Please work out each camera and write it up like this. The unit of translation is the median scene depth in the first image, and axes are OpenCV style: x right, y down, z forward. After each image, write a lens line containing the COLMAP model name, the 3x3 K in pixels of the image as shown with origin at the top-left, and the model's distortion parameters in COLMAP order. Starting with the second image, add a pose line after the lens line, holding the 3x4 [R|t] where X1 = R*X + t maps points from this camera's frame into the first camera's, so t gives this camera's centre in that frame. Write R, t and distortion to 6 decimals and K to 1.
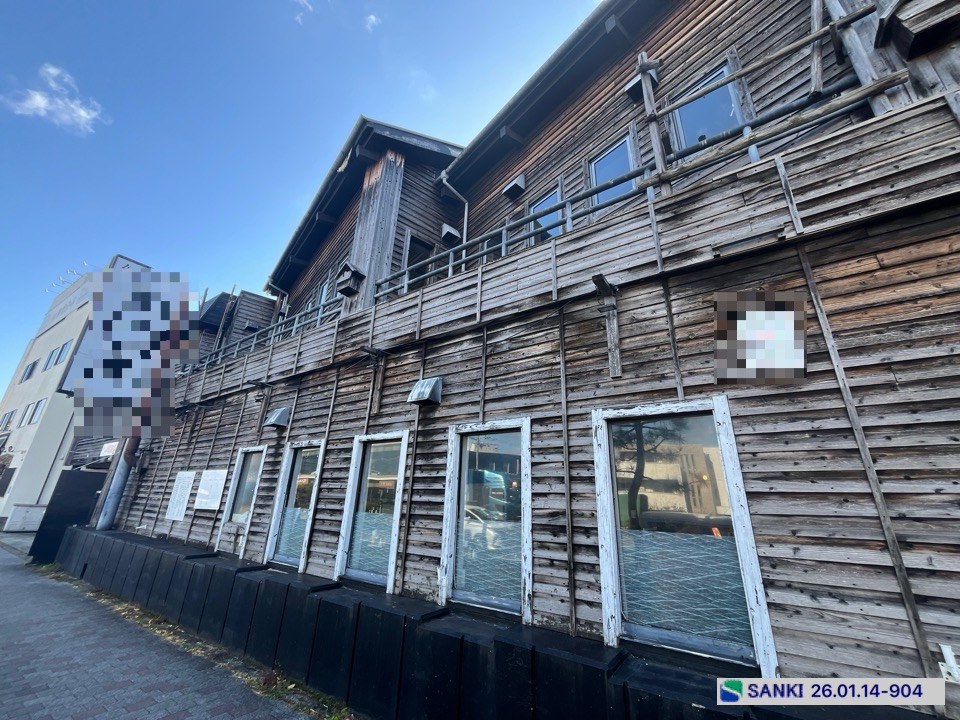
lens RADIAL K [[390.1, 0, 477.5], [0, 390.1, 360.9], [0, 0, 1]] dist [-0.002497, 0.000072]
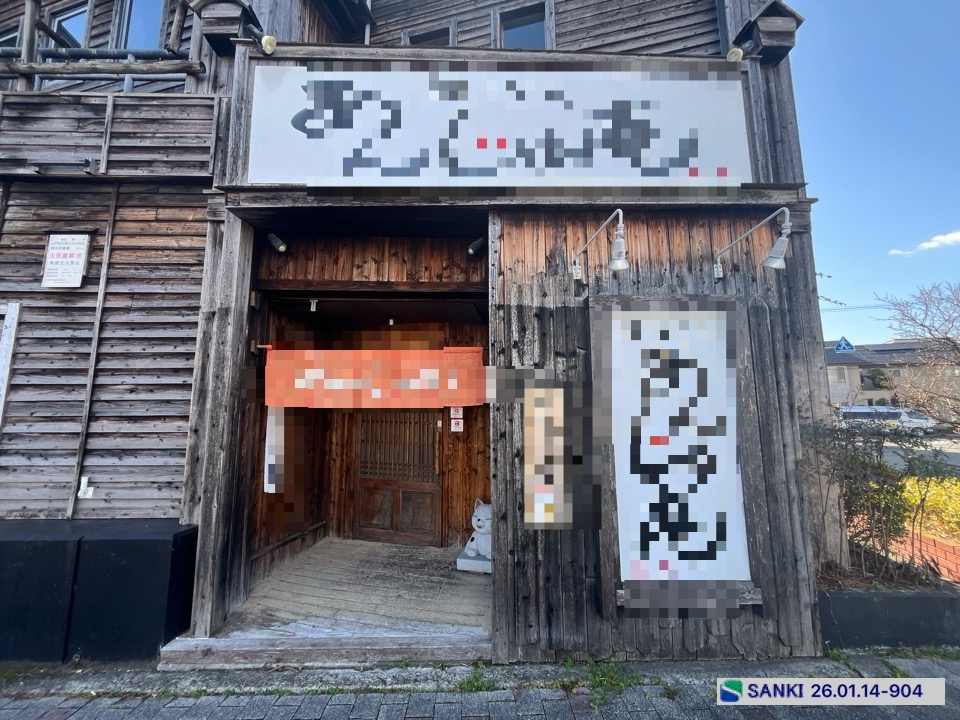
lens RADIAL K [[390.1, 0, 477.5], [0, 390.1, 360.9], [0, 0, 1]] dist [-0.002497, 0.000072]
pose [[0.804207, 0.039496, 0.593035, 0.793667], [-0.177415, 0.968252, 0.176105, -0.140052], [-0.567252, -0.246838, 0.785682, -0.519126]]
